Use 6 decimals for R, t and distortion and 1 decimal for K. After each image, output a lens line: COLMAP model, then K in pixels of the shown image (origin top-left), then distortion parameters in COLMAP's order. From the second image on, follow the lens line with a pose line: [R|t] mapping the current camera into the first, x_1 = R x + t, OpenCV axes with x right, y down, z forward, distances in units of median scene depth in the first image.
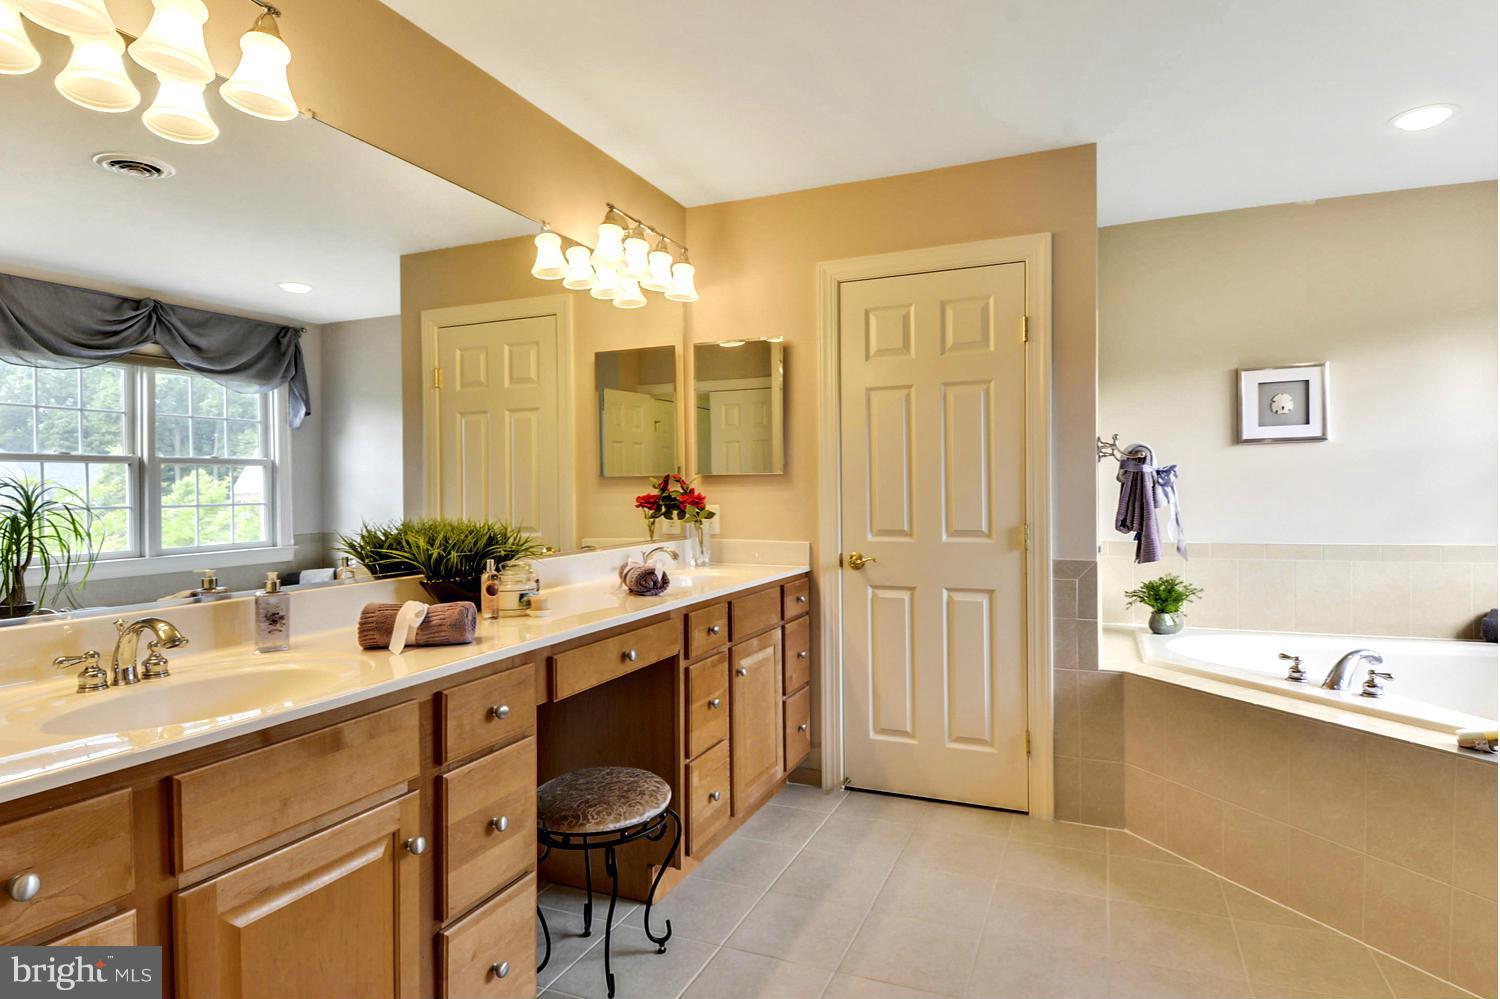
lens RADIAL K [[789.9, 0, 748.4], [0, 789.9, 496.2], [0, 0, 1]] dist [-0.005699, -0.001541]
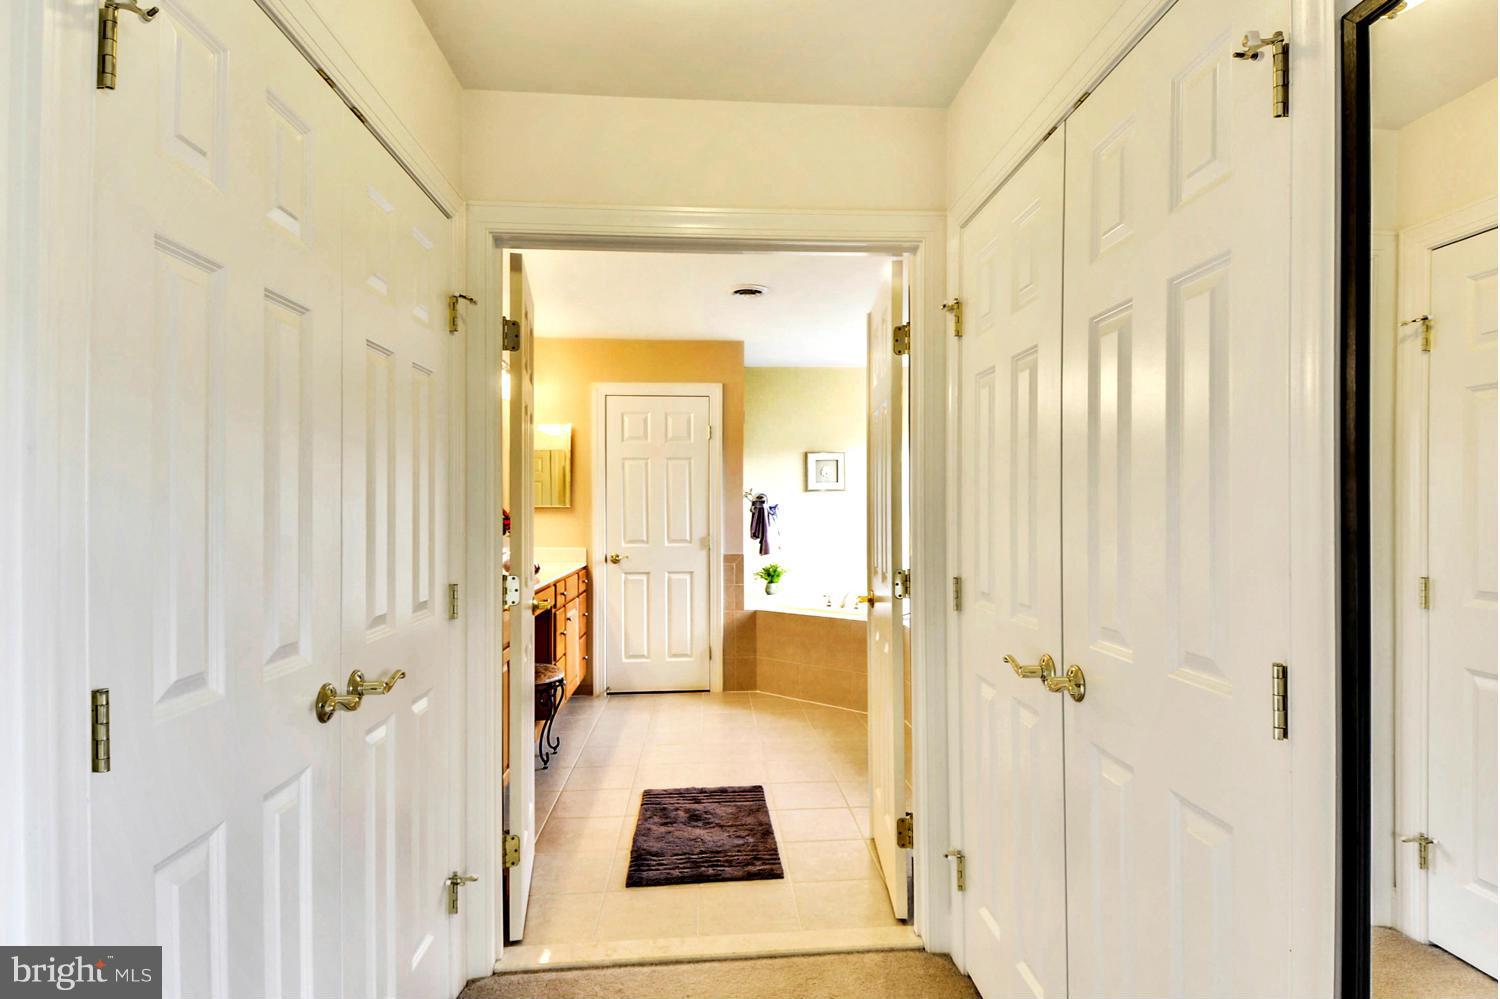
lens RADIAL K [[789.9, 0, 752.5], [0, 789.9, 505.8], [0, 0, 1]] dist [-0.005699, -0.001541]
pose [[0.885643, 0.006712, 0.464319, -0.405991], [-0.000764, 0.999915, -0.012997, -0.010347], [-0.464367, 0.011156, 0.885573, -0.672233]]
